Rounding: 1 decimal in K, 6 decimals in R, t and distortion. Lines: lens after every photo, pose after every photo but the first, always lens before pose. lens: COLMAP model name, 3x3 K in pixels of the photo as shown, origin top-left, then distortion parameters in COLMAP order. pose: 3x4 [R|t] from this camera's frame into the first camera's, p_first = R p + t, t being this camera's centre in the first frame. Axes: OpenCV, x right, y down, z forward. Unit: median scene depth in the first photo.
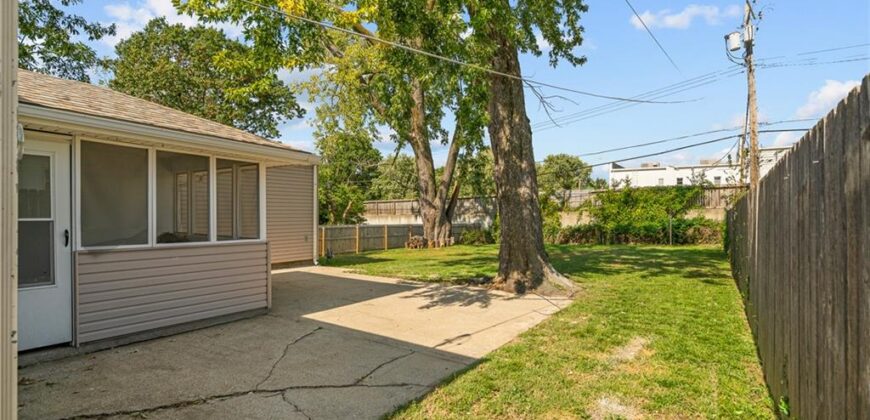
lens RADIAL K [[395.0, 0, 433.2], [0, 395.0, 213.1], [0, 0, 1]] dist [-0.003515, -0.000141]
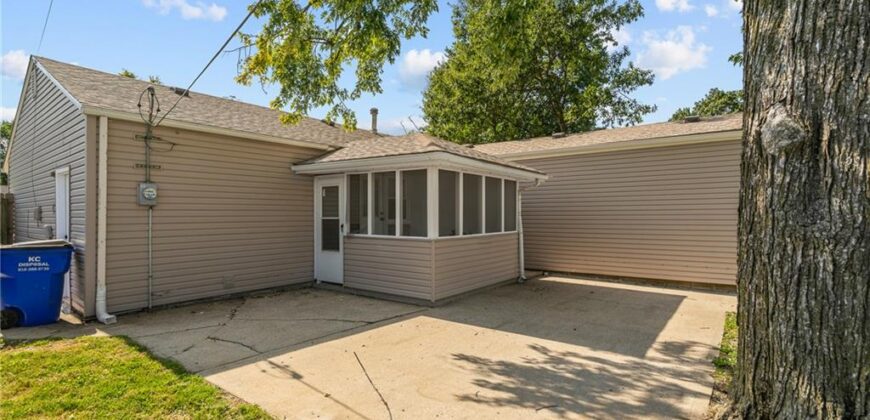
lens RADIAL K [[395.0, 0, 433.2], [0, 395.0, 213.1], [0, 0, 1]] dist [-0.003515, -0.000141]
pose [[-0.018322, -0.023943, -0.999545, 0.867552], [0.004782, 0.999700, -0.024035, 0.034900], [0.999821, -0.005220, -0.018202, 1.367734]]
